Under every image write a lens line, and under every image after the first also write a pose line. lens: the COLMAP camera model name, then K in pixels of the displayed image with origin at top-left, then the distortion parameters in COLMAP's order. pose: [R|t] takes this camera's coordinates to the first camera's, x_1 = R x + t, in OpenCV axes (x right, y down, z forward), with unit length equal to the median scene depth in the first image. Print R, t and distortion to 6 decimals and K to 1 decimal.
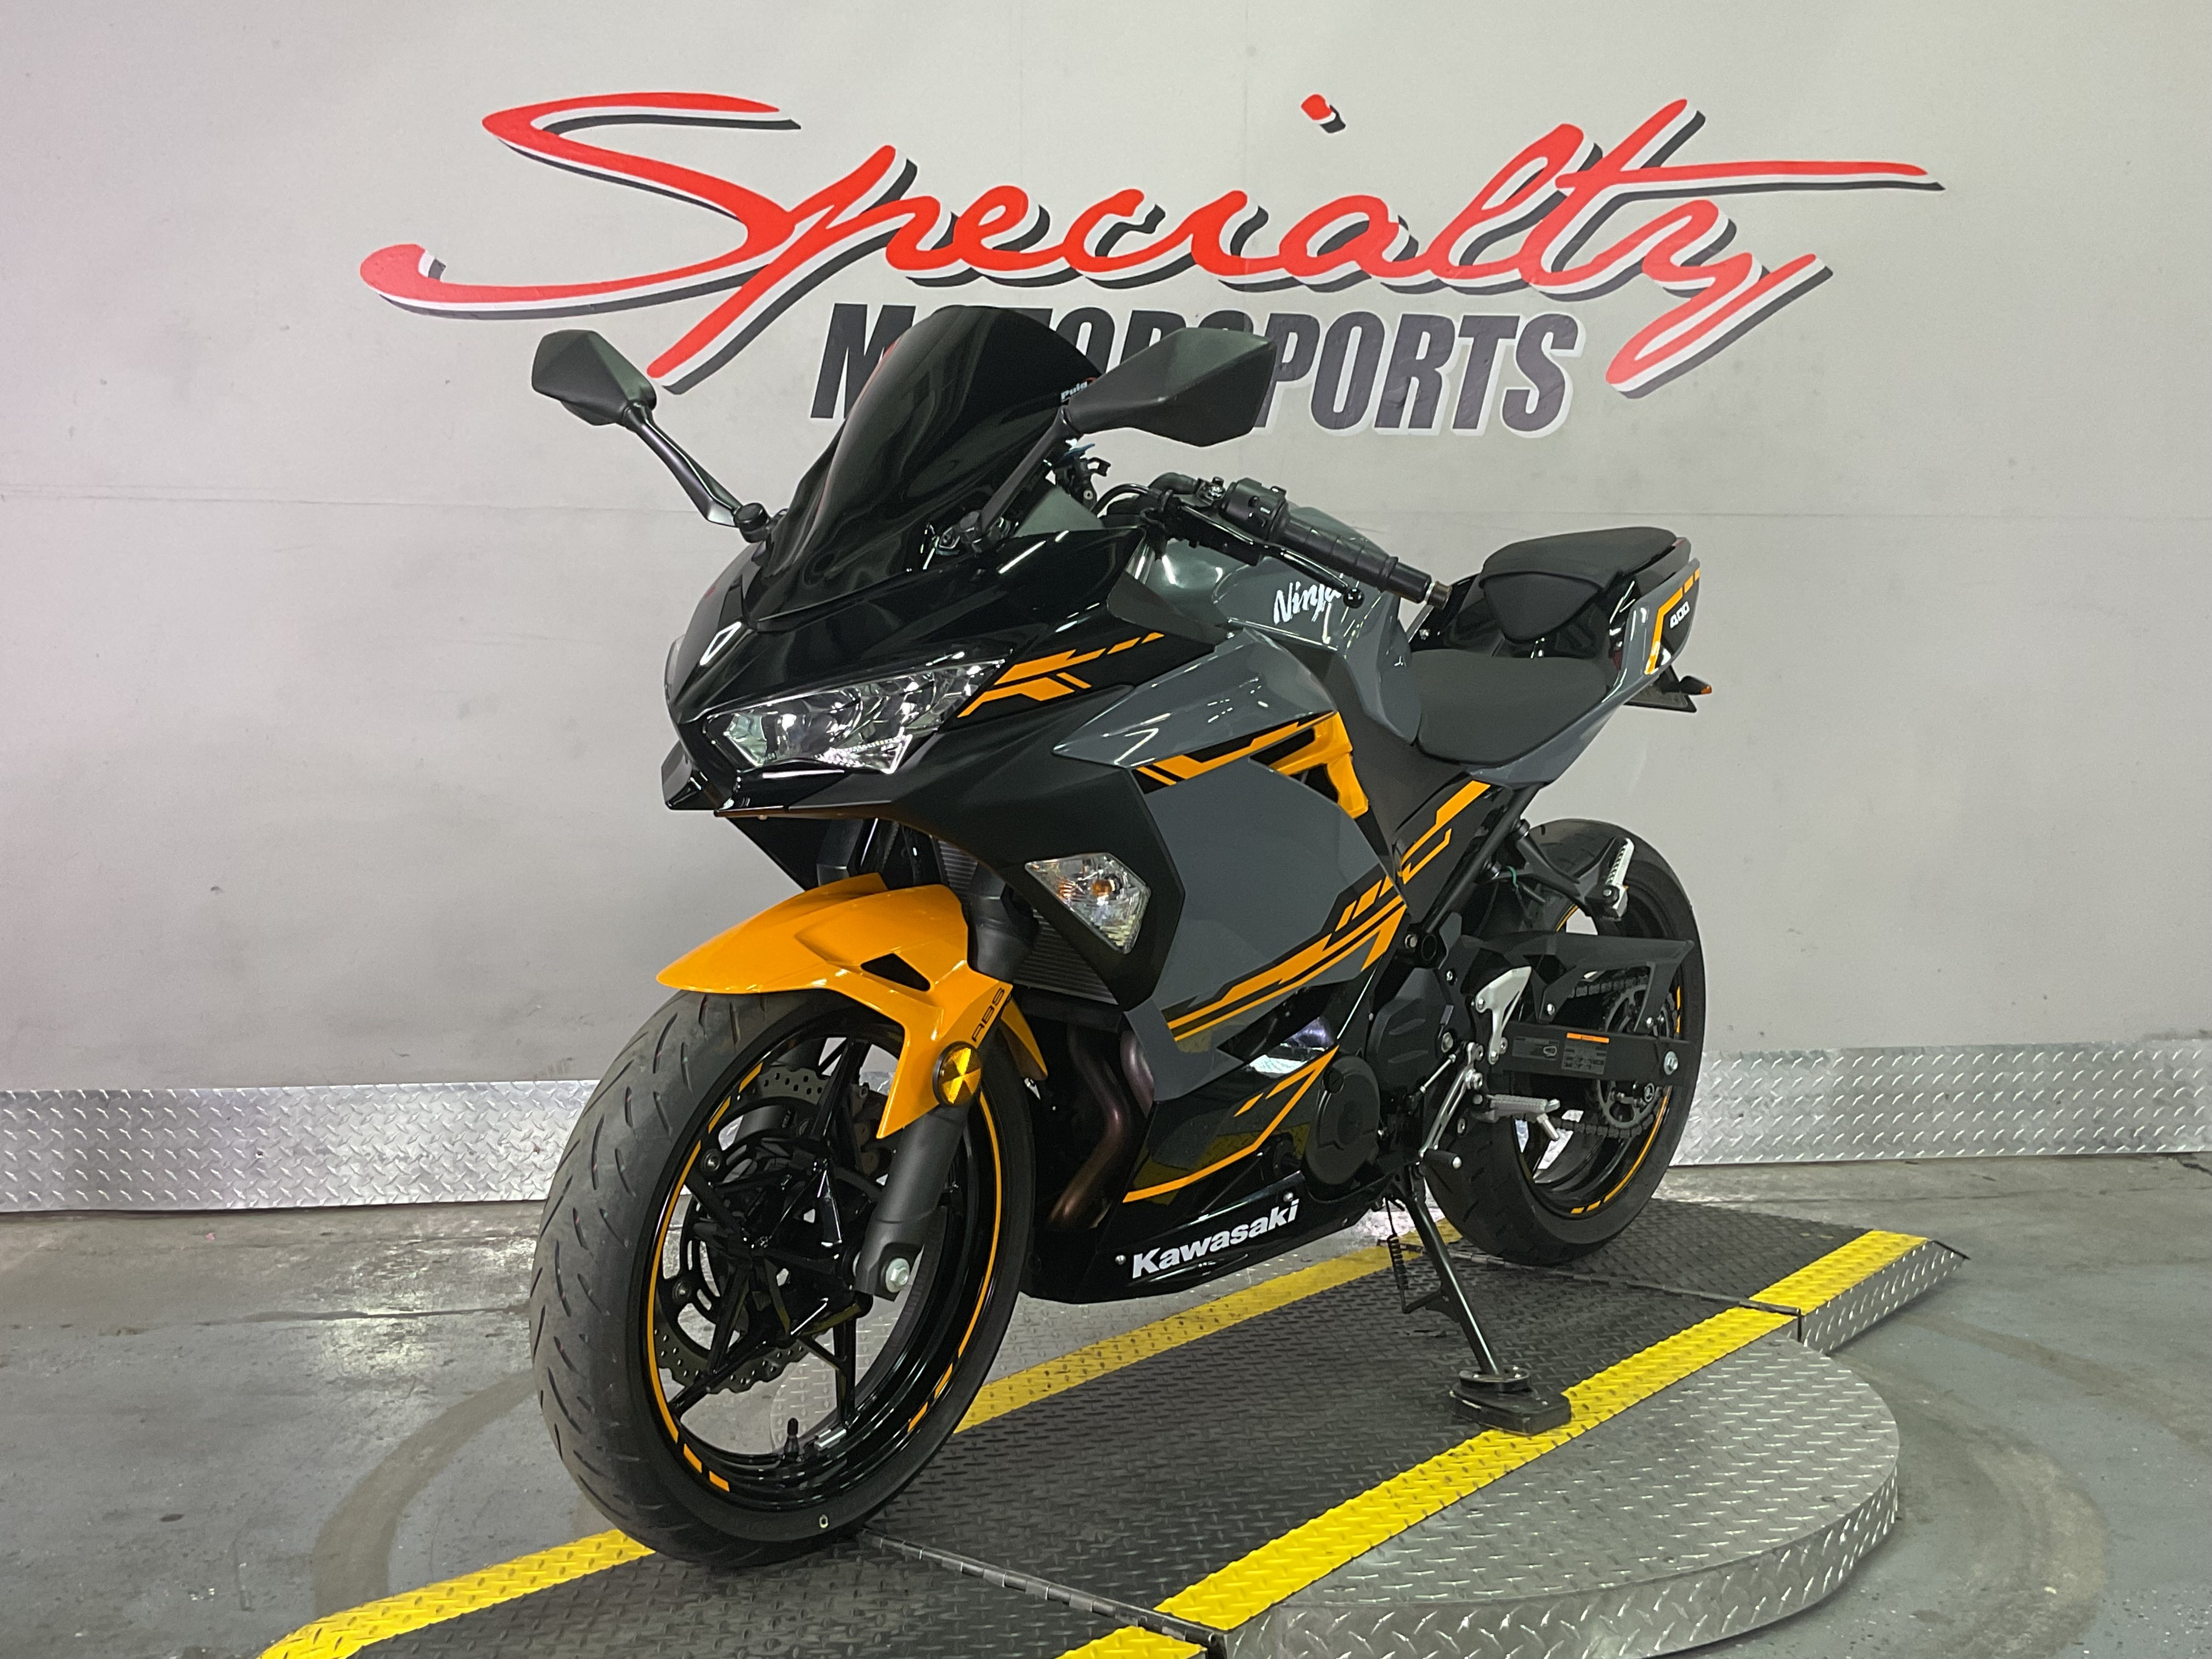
lens RADIAL K [[2324.9, 0, 1115.3], [0, 2324.9, 834.9], [0, 0, 1]] dist [0.056405, 0.000000]
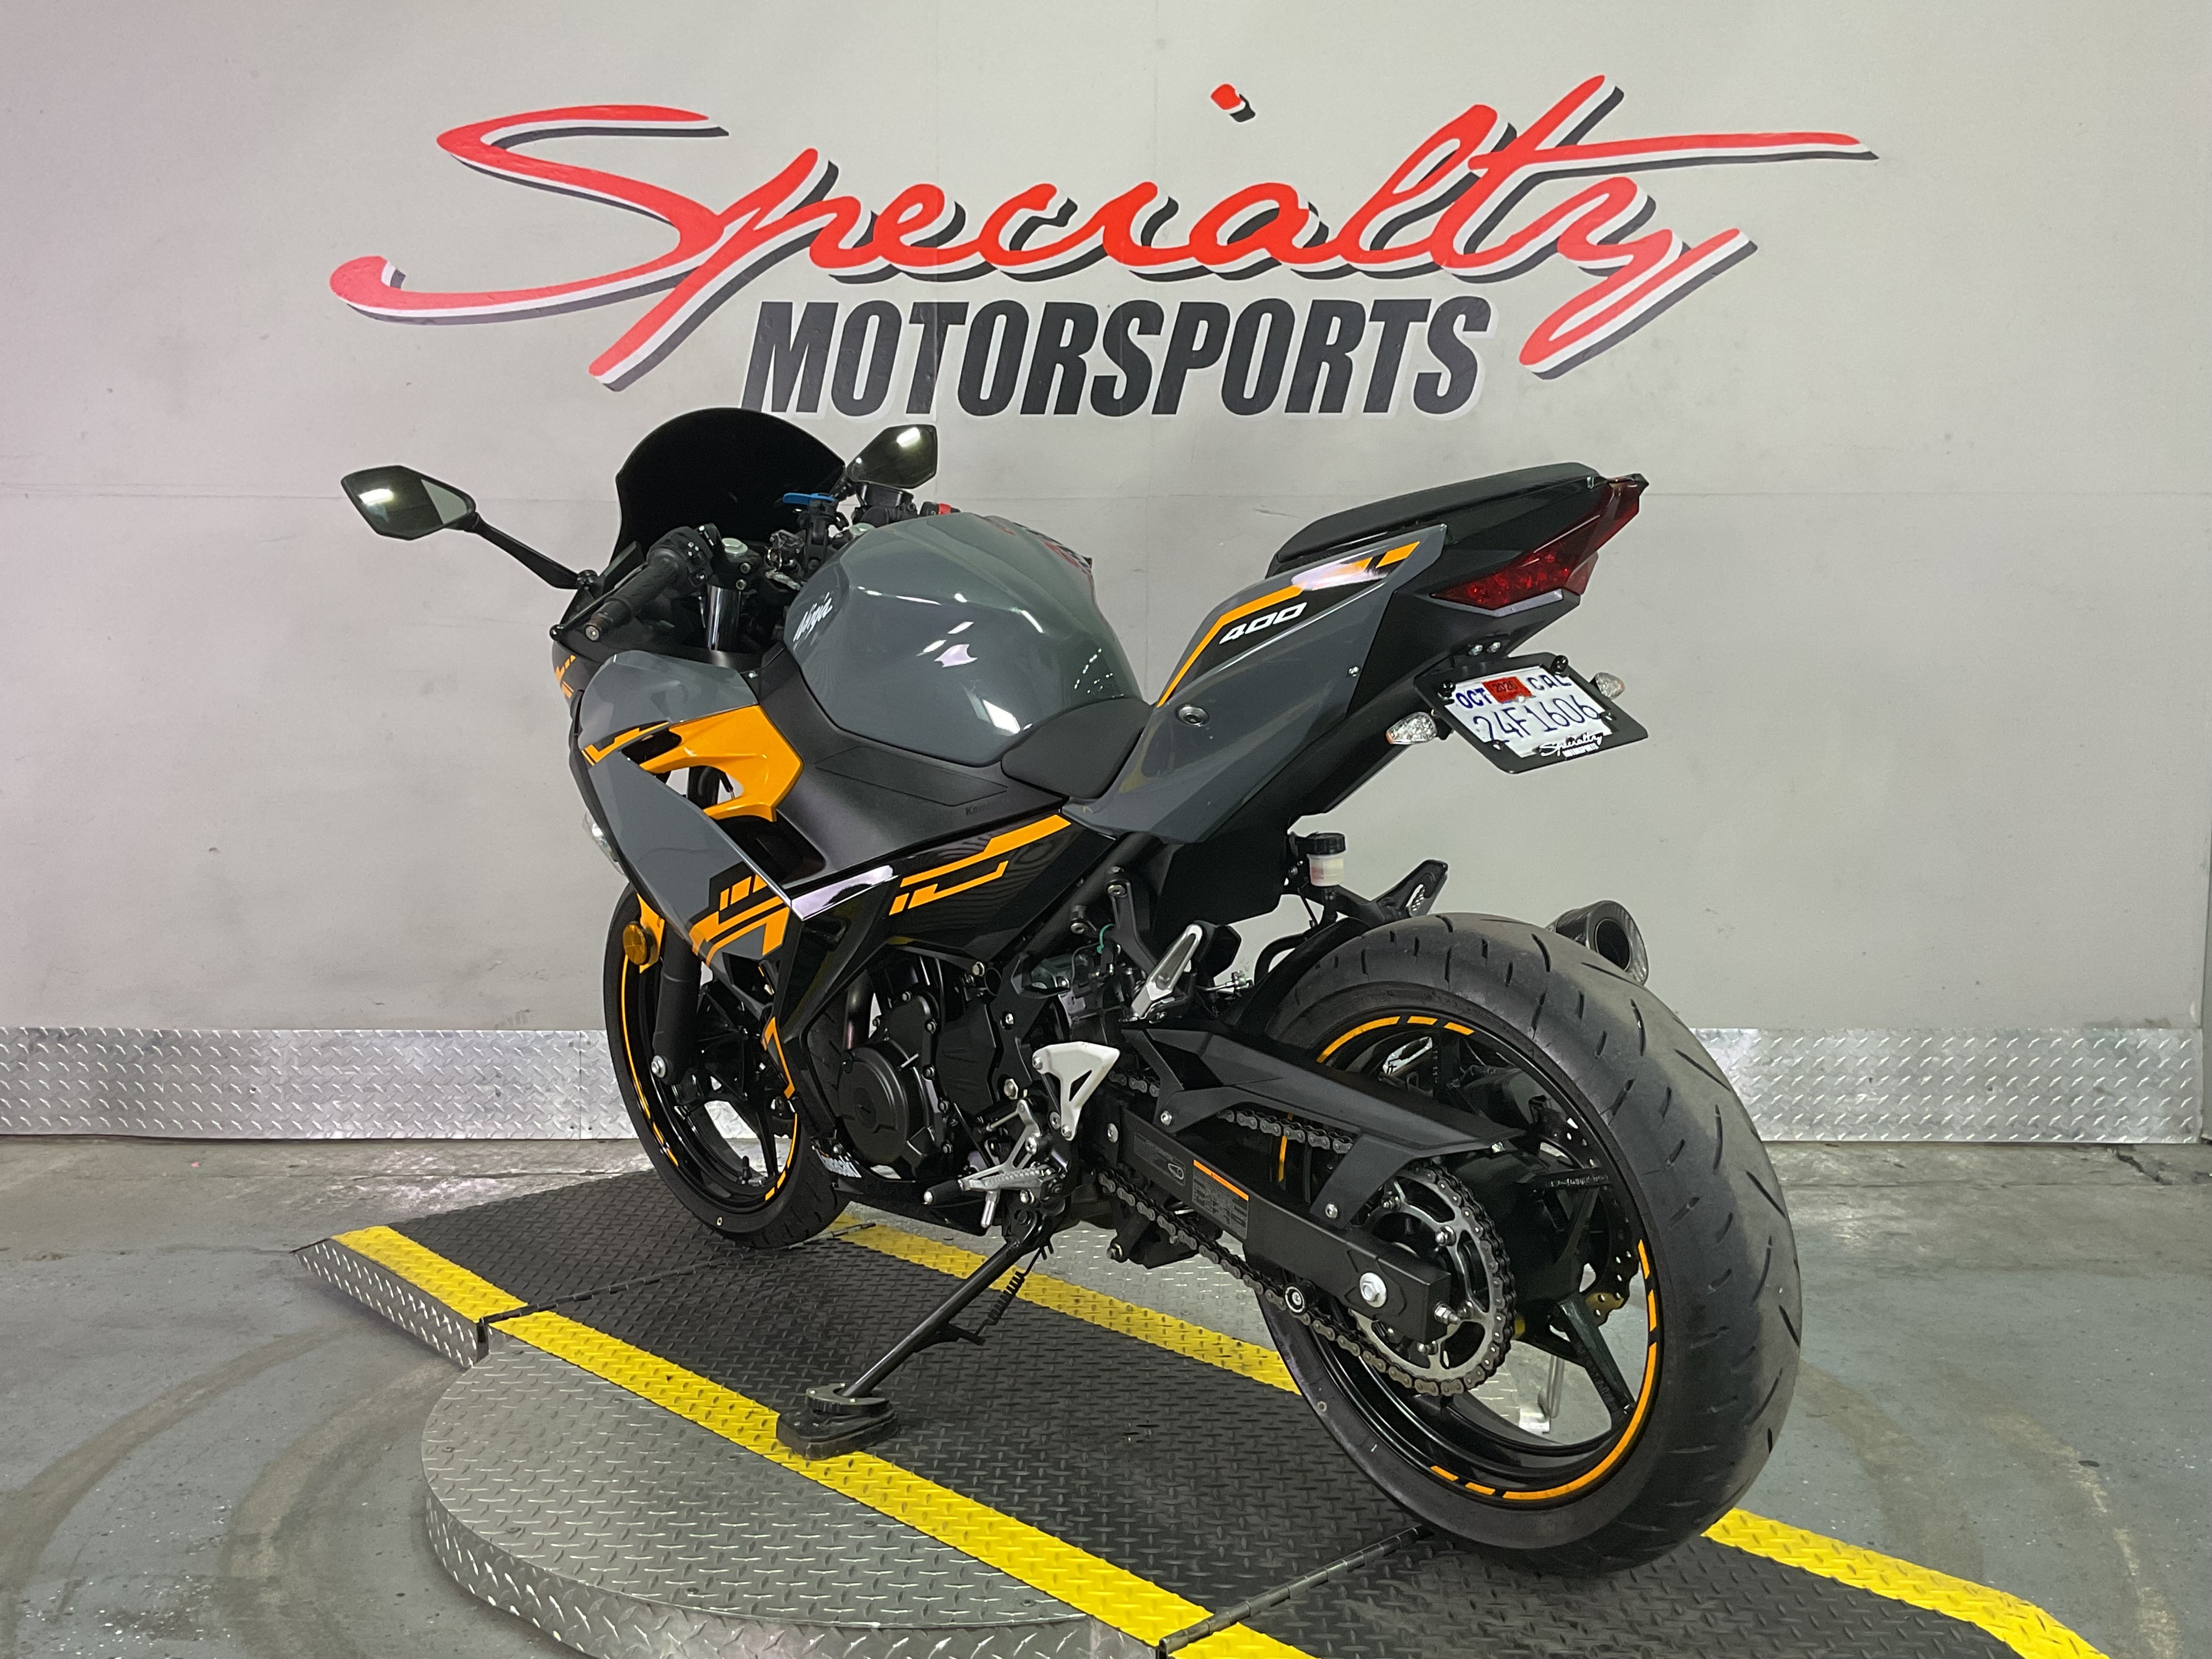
lens RADIAL K [[2159.2, 0, 1096.3], [0, 2159.2, 839.1], [0, 0, 1]] dist [0.049872, 0.000000]
pose [[0.989349, 0.013944, -0.144892, 0.171879], [-0.008954, 0.999346, 0.035031, -0.021127], [0.145285, -0.033361, 0.988827, 0.046669]]
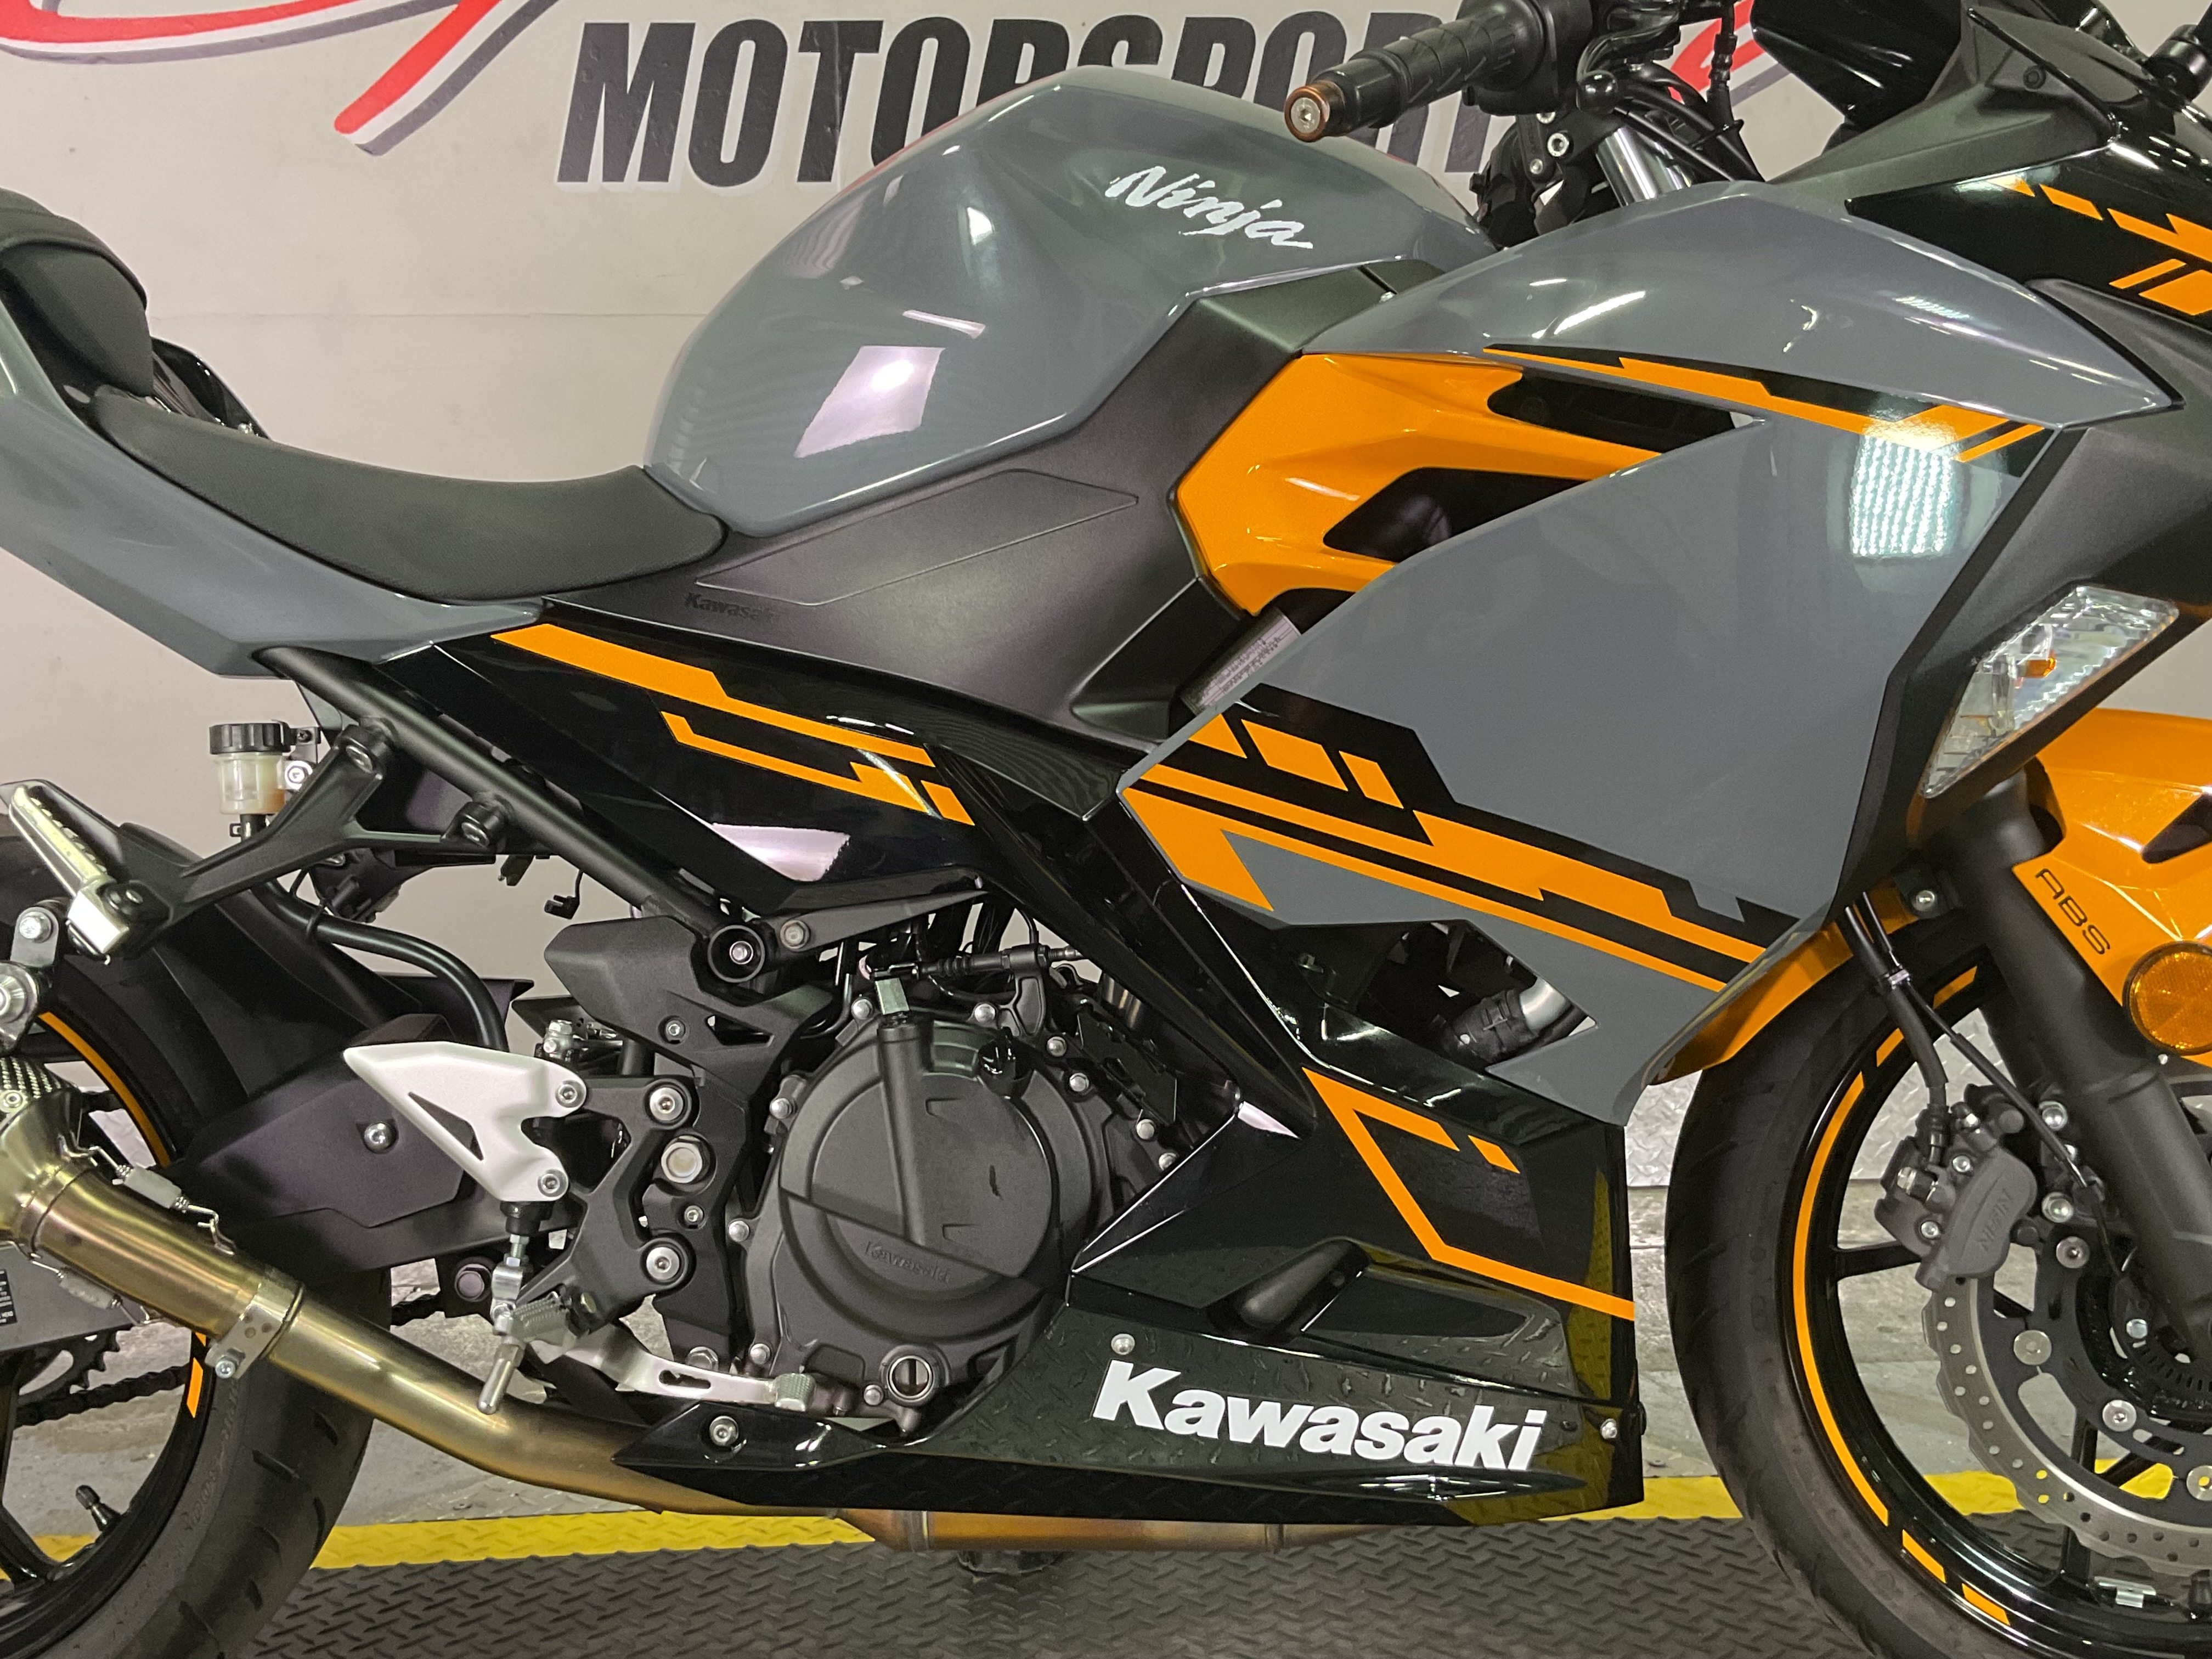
lens RADIAL K [[2313.3, 0, 1112.5], [0, 2313.3, 847.7], [0, 0, 1]] dist [0.035227, 0.000000]
pose [[0.997033, -0.013251, -0.075827, 0.095523], [0.016013, 0.999226, 0.035931, 0.007106], [0.075292, -0.037038, 0.996473, 0.273284]]
